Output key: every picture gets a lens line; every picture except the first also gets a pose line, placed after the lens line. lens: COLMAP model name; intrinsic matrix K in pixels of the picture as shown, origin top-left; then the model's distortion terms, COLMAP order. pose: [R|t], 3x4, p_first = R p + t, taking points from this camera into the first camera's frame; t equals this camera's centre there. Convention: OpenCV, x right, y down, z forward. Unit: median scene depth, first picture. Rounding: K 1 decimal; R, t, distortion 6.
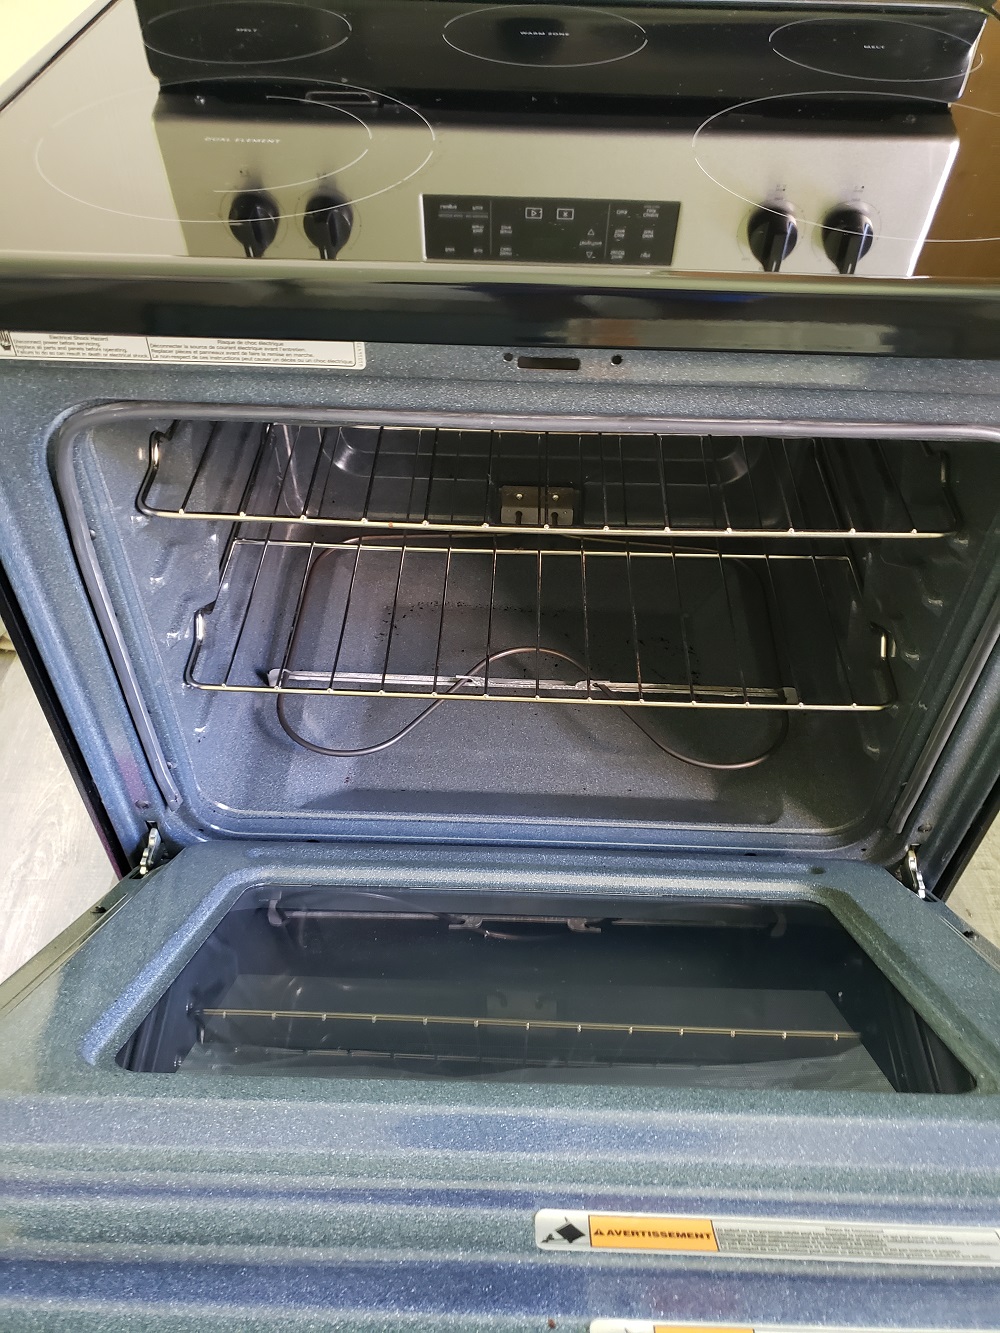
lens RADIAL K [[1047.0, 0, 507.8], [0, 1047.0, 668.3], [0, 0, 1]] dist [-0.023623, 0.019808]
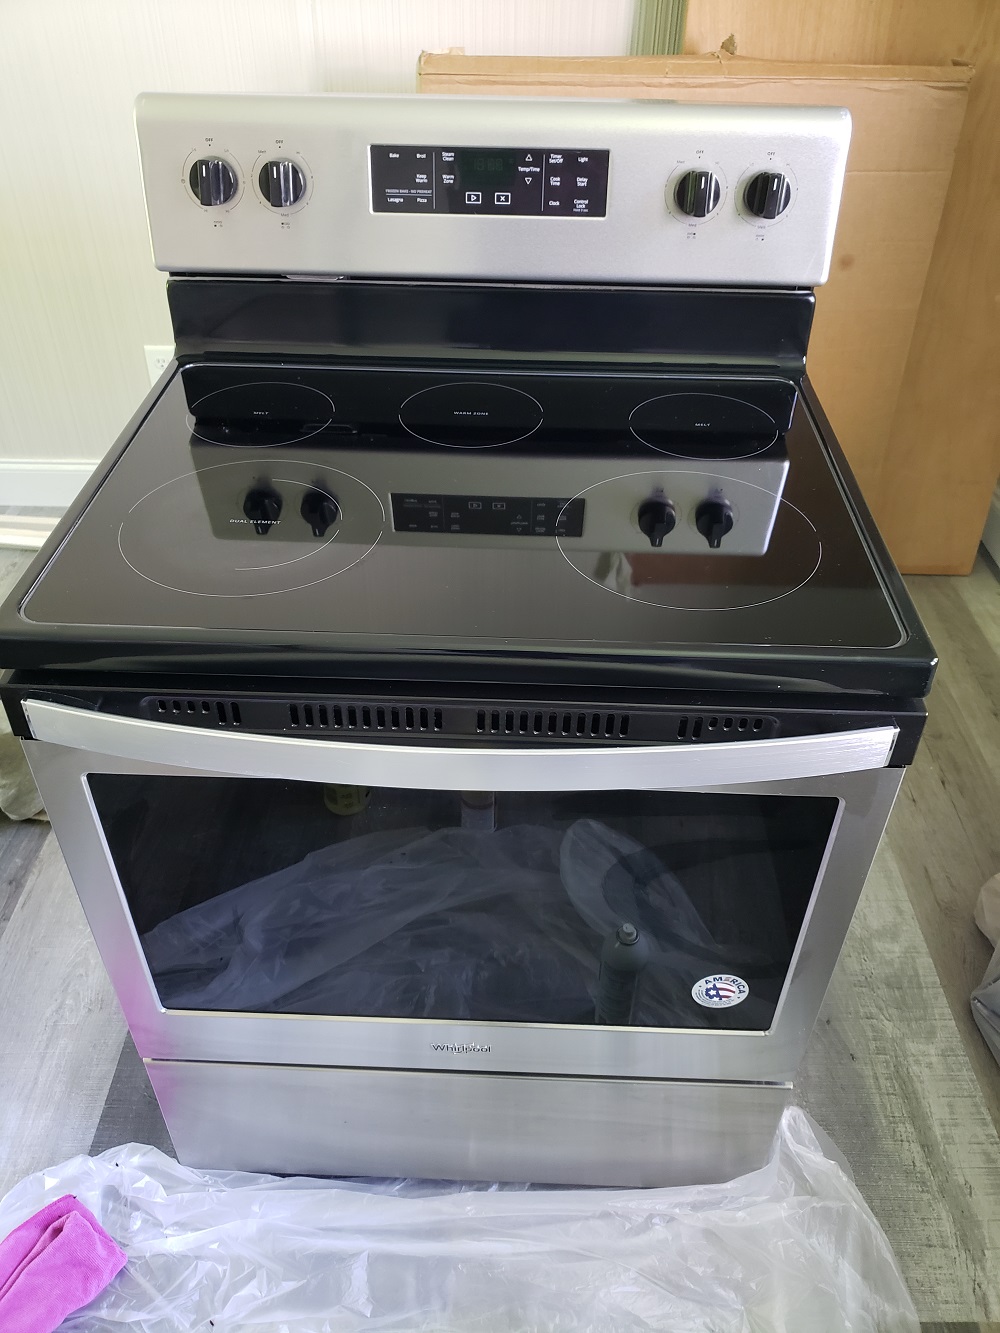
lens RADIAL K [[1047.0, 0, 491.5], [0, 1047.0, 663.3], [0, 0, 1]] dist [-0.023623, 0.019808]
pose [[0.999837, -0.001563, -0.018002, 0.075202], [-0.000675, 0.992326, -0.123646, -0.083142], [0.018057, 0.123638, 0.992163, -0.308166]]
